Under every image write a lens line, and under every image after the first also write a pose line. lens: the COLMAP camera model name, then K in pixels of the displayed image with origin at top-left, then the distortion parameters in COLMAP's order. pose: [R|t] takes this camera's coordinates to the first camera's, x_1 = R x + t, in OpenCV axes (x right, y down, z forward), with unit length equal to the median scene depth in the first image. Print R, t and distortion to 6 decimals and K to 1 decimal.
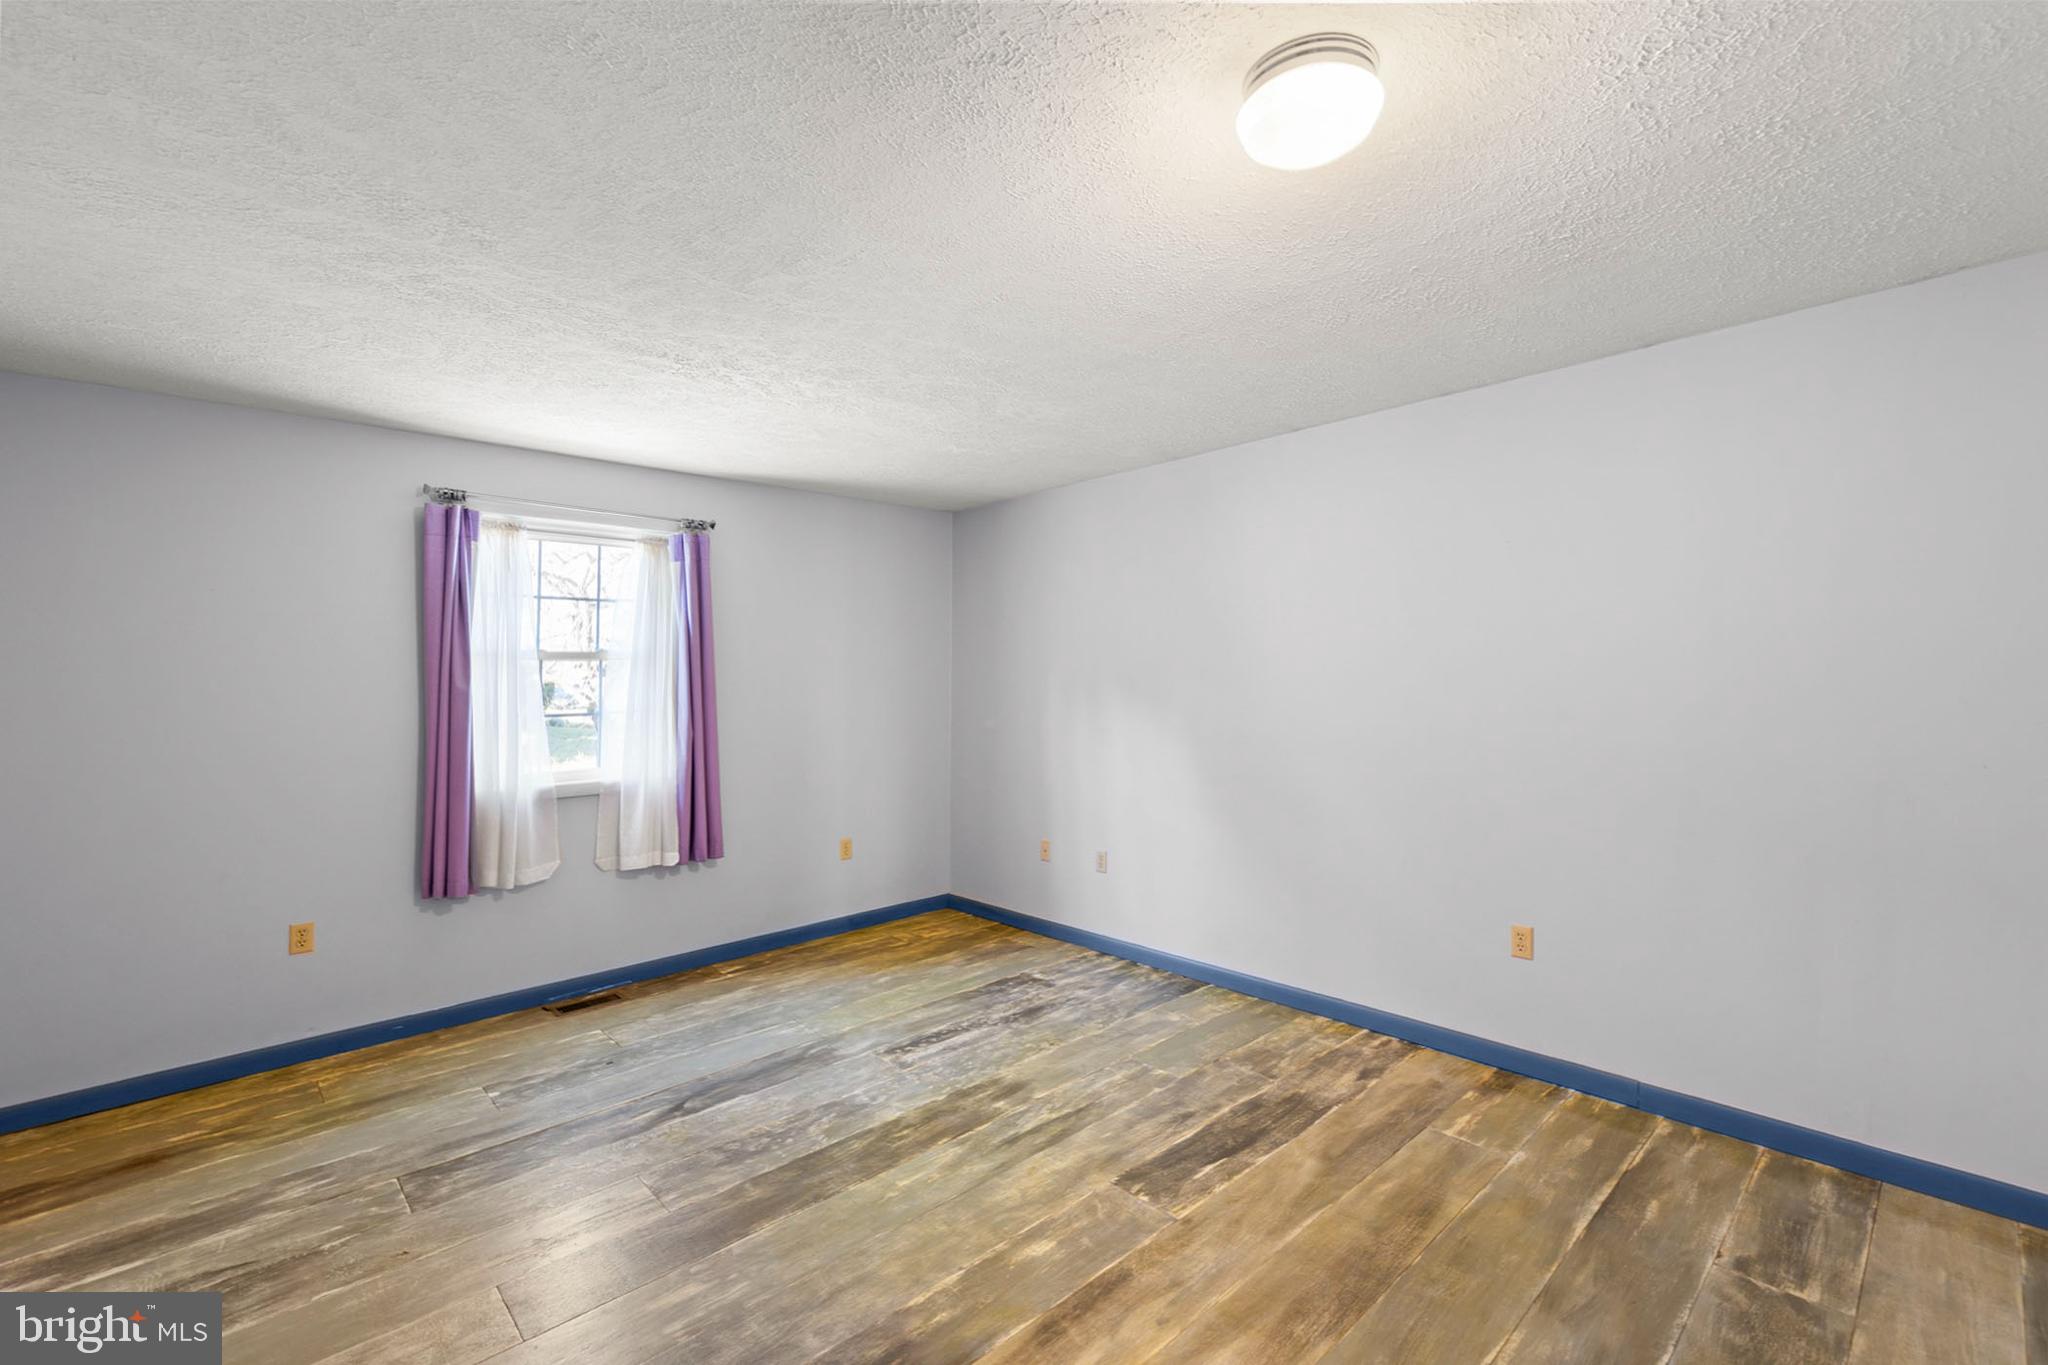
lens RADIAL K [[883.8, 0, 1007.1], [0, 883.8, 669.7], [0, 0, 1]] dist [0.004080, 0.000516]
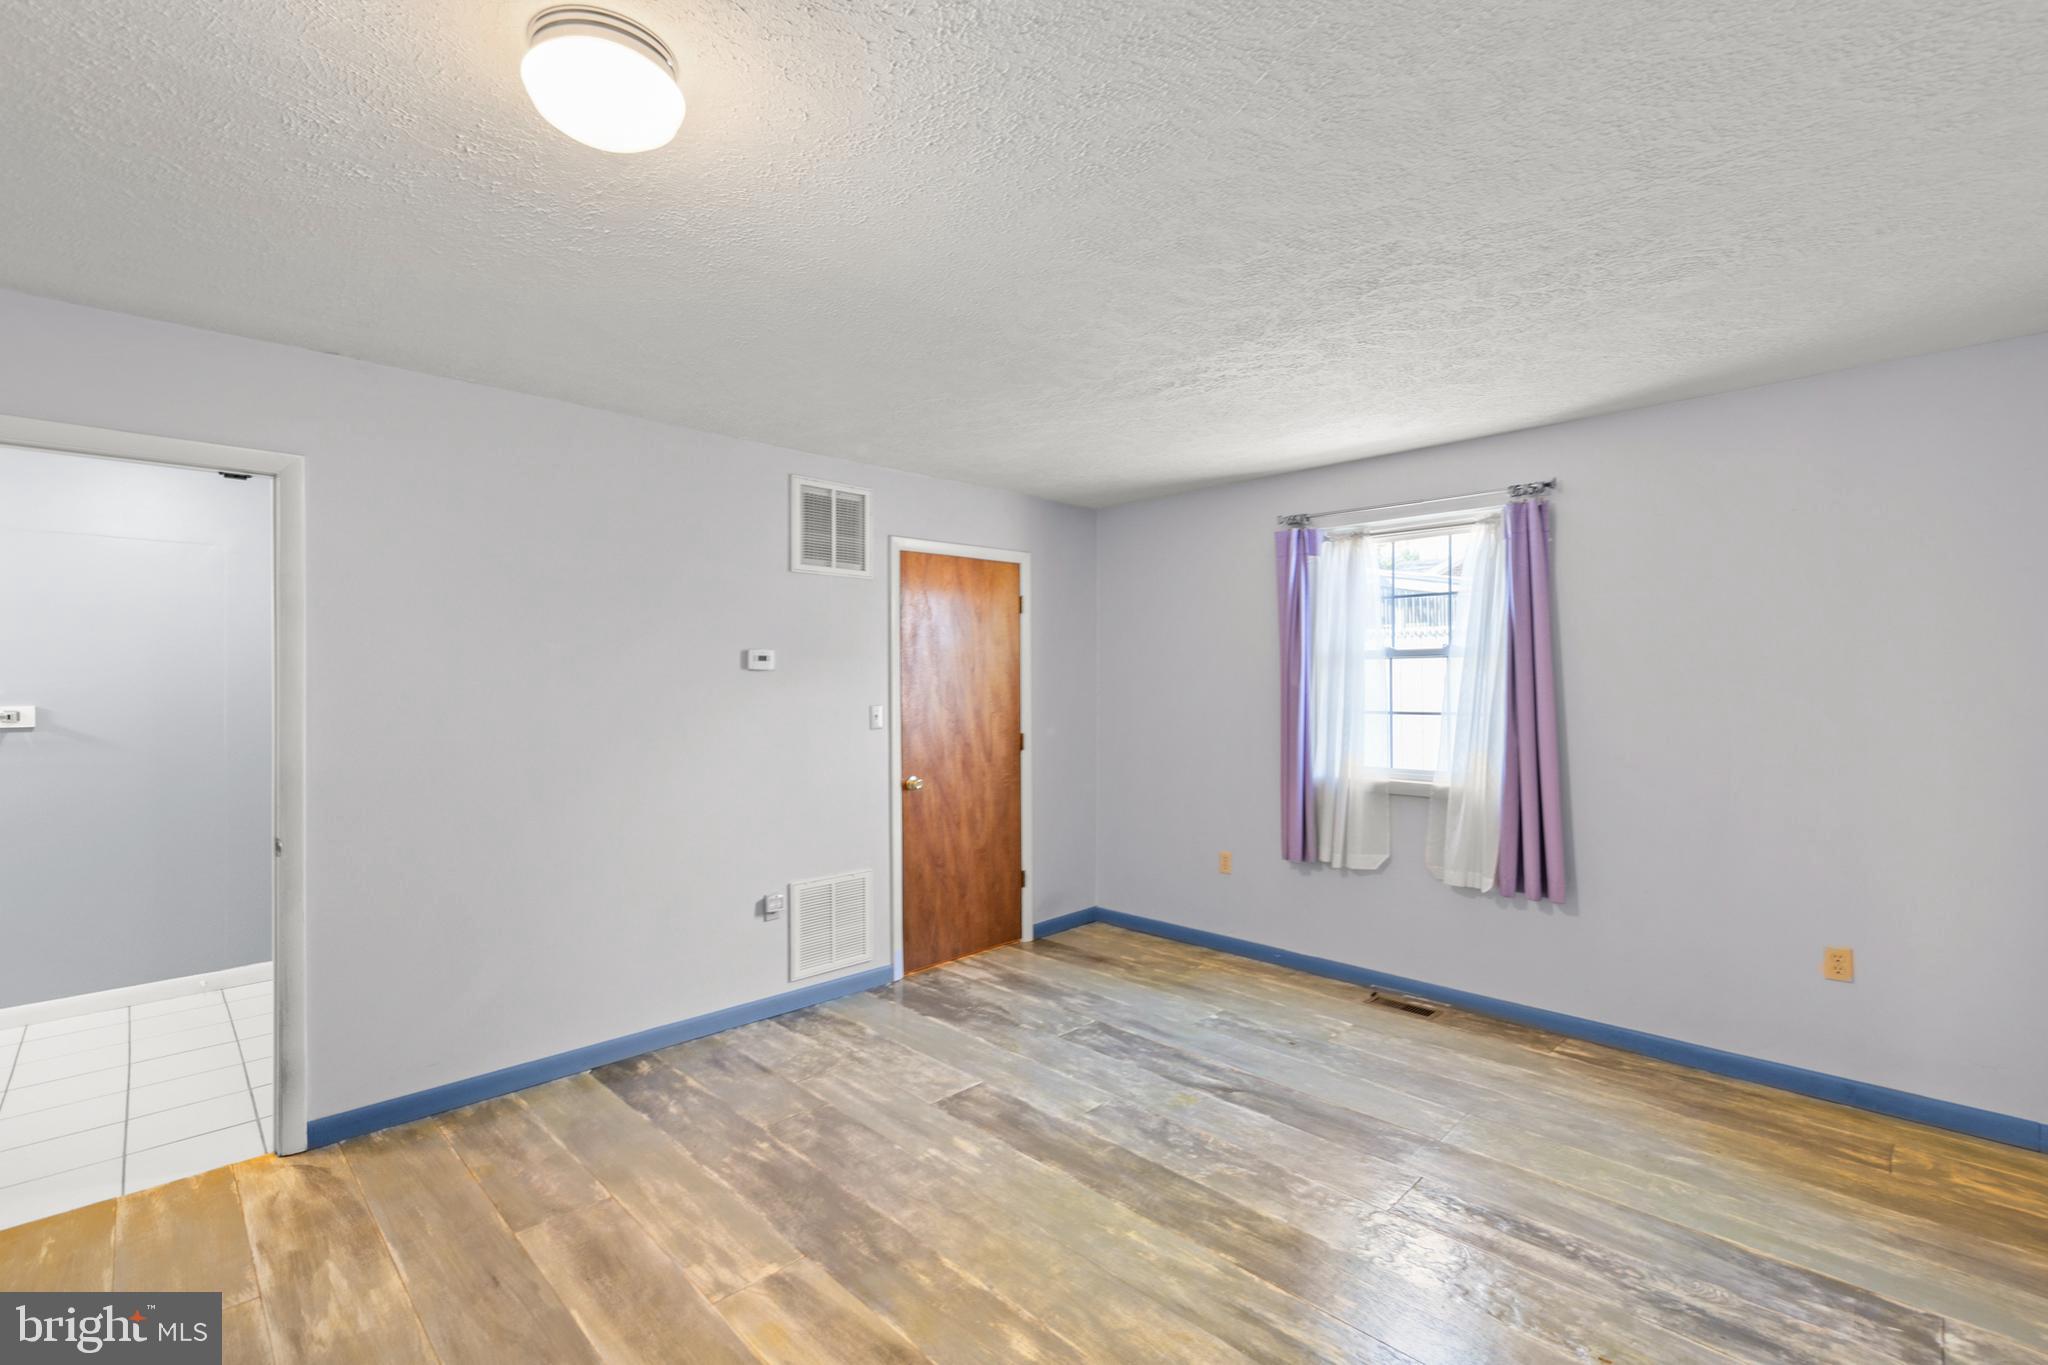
lens RADIAL K [[883.8, 0, 1007.1], [0, 883.8, 669.7], [0, 0, 1]] dist [0.004080, 0.000516]
pose [[0.037204, -0.001227, -0.999307, 0.529333], [0.012501, 0.999922, -0.000762, -0.002419], [0.999230, -0.012464, 0.037216, 0.566056]]
